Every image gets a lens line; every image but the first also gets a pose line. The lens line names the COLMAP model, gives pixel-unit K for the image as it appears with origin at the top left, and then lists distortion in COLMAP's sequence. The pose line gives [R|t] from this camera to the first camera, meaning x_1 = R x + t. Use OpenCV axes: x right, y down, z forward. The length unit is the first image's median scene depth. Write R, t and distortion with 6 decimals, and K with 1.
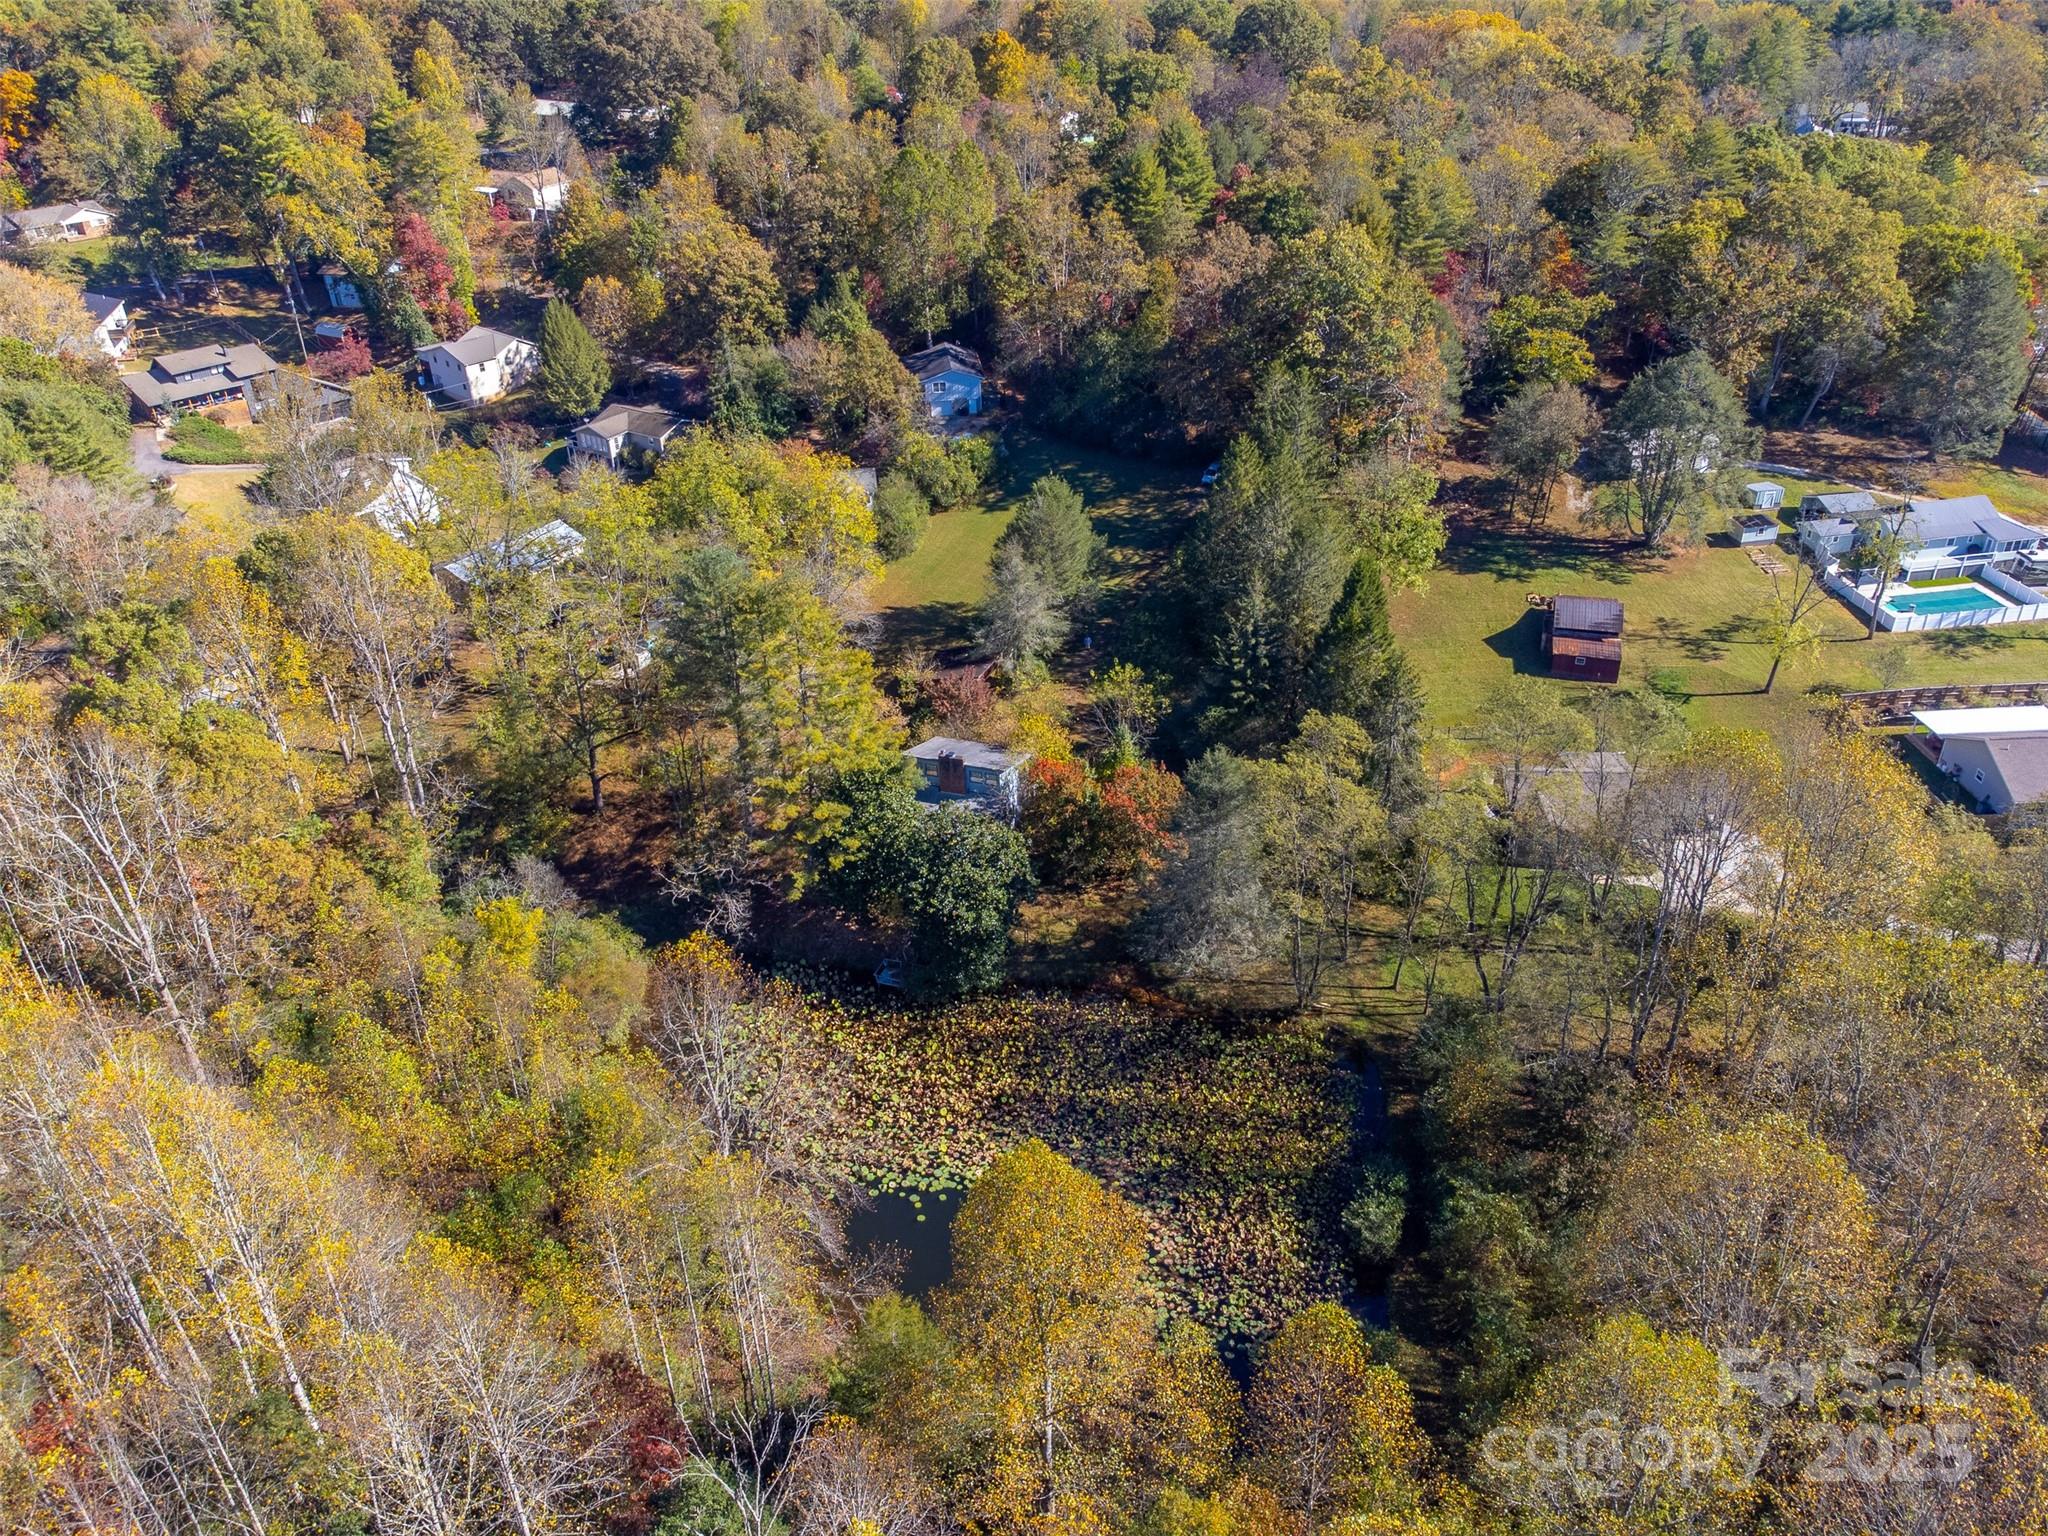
lens RADIAL K [[1511.5, 0, 1024.0], [0, 1511.5, 768.0], [0, 0, 1]] dist [0.016955, 0.006190]
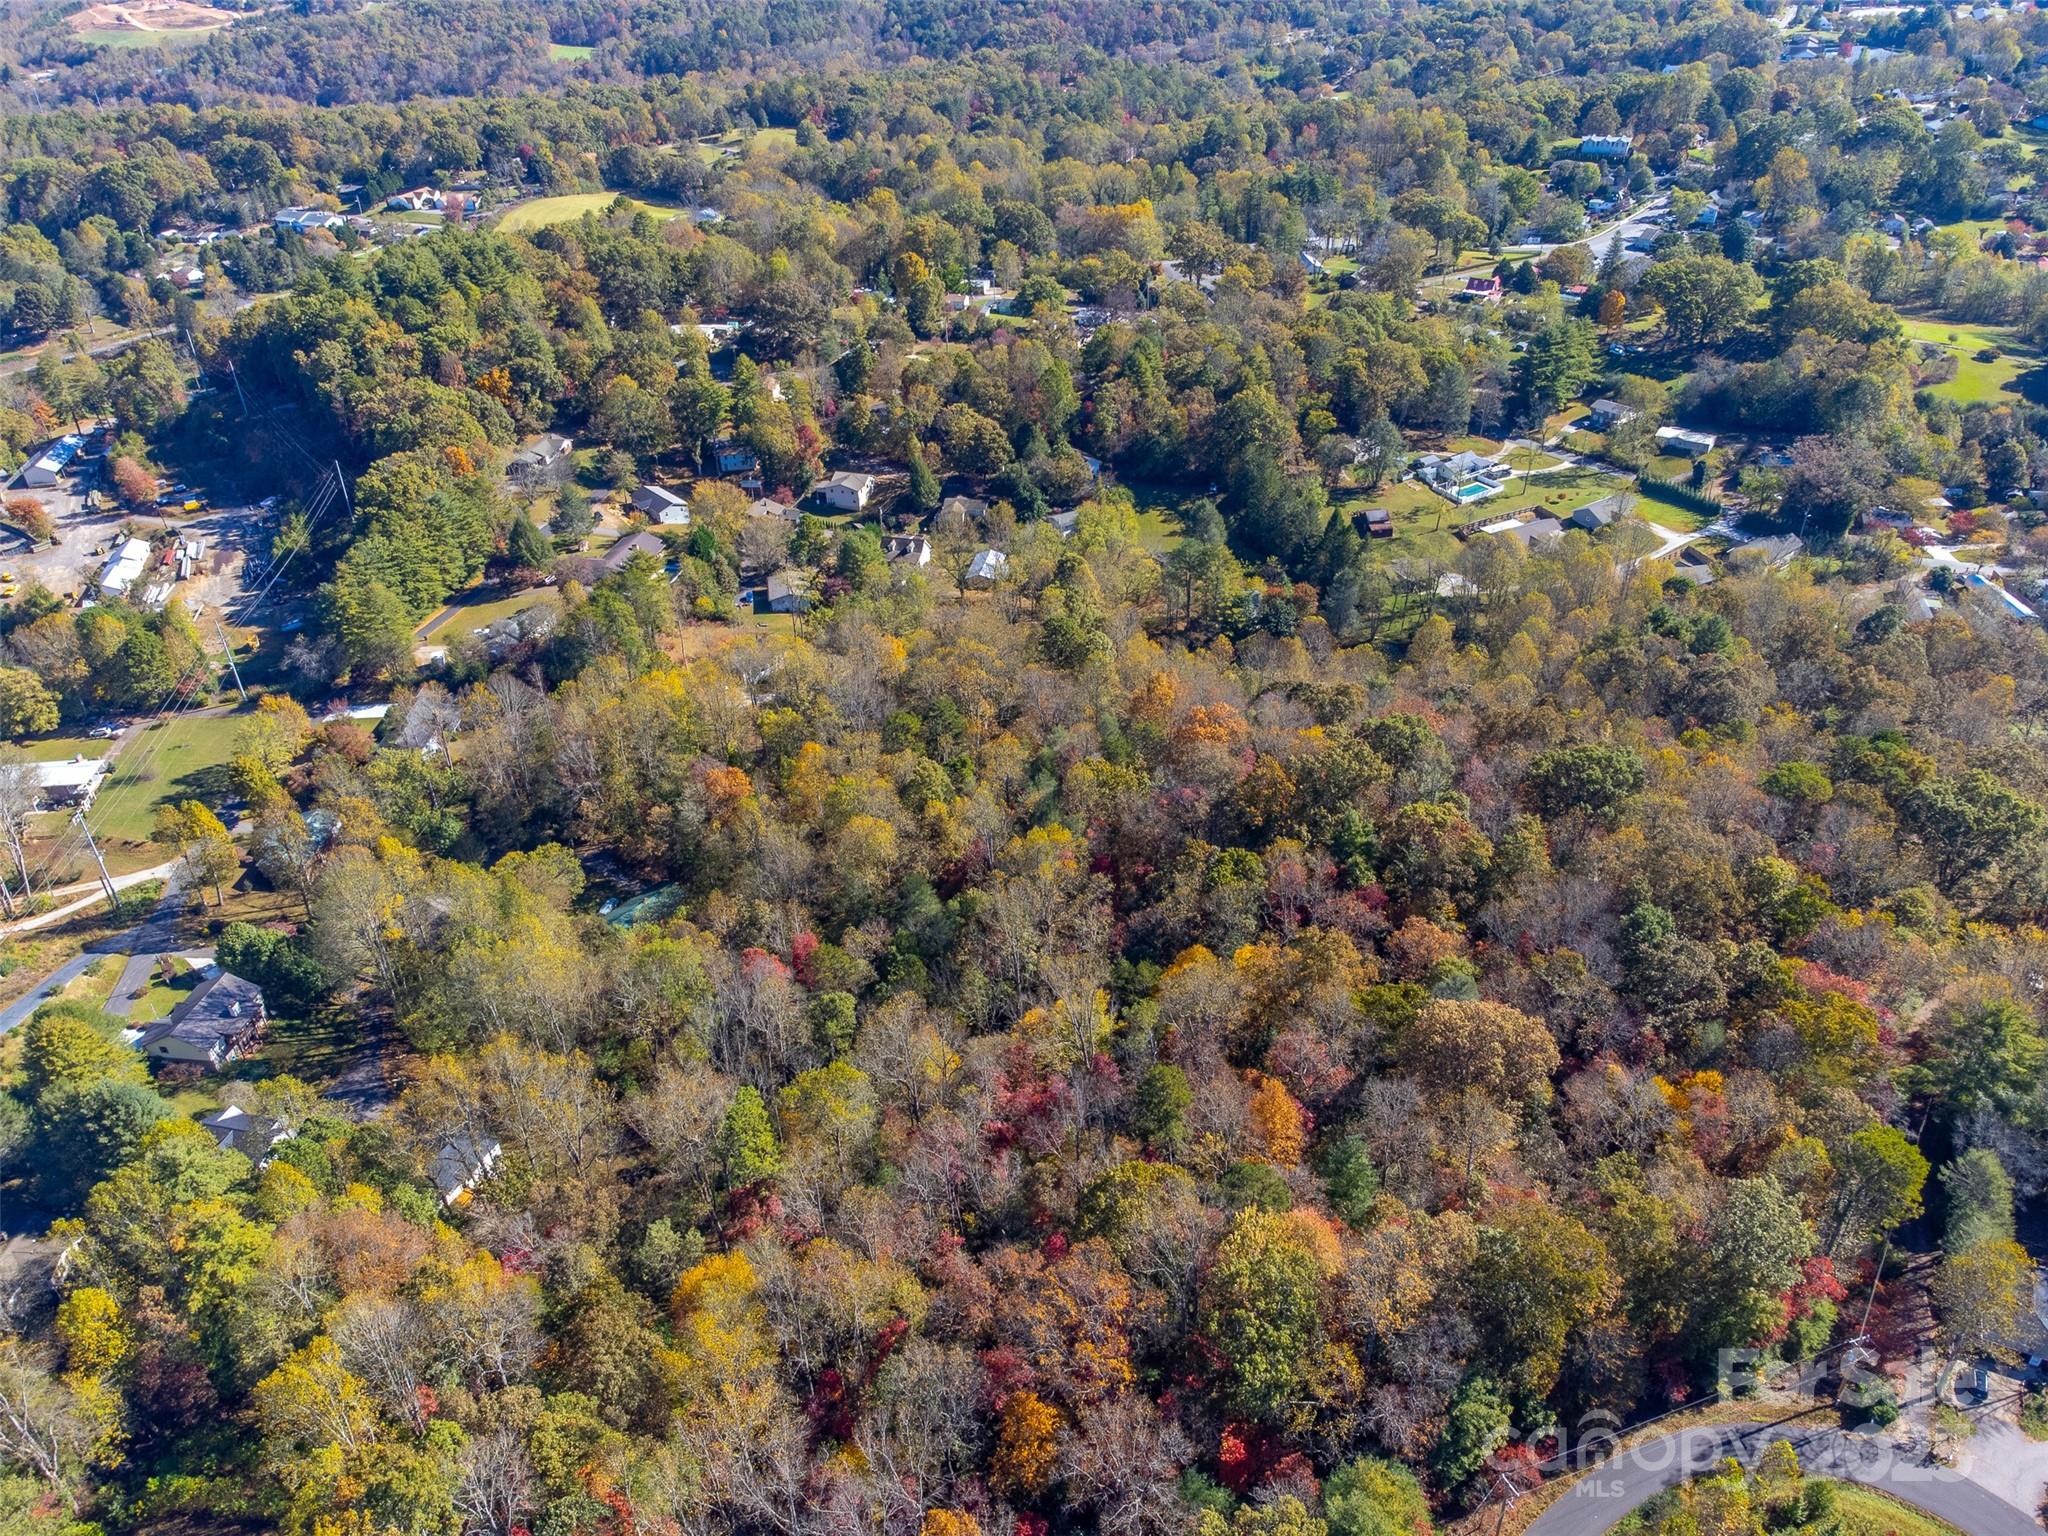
lens RADIAL K [[1511.5, 0, 1024.0], [0, 1511.5, 768.0], [0, 0, 1]] dist [0.016955, 0.006190]
pose [[0.913900, -0.224321, 0.338328, -1.192642], [0.216847, 0.974344, 0.060265, 0.043800], [-0.343167, 0.018290, 0.939096, -1.320804]]
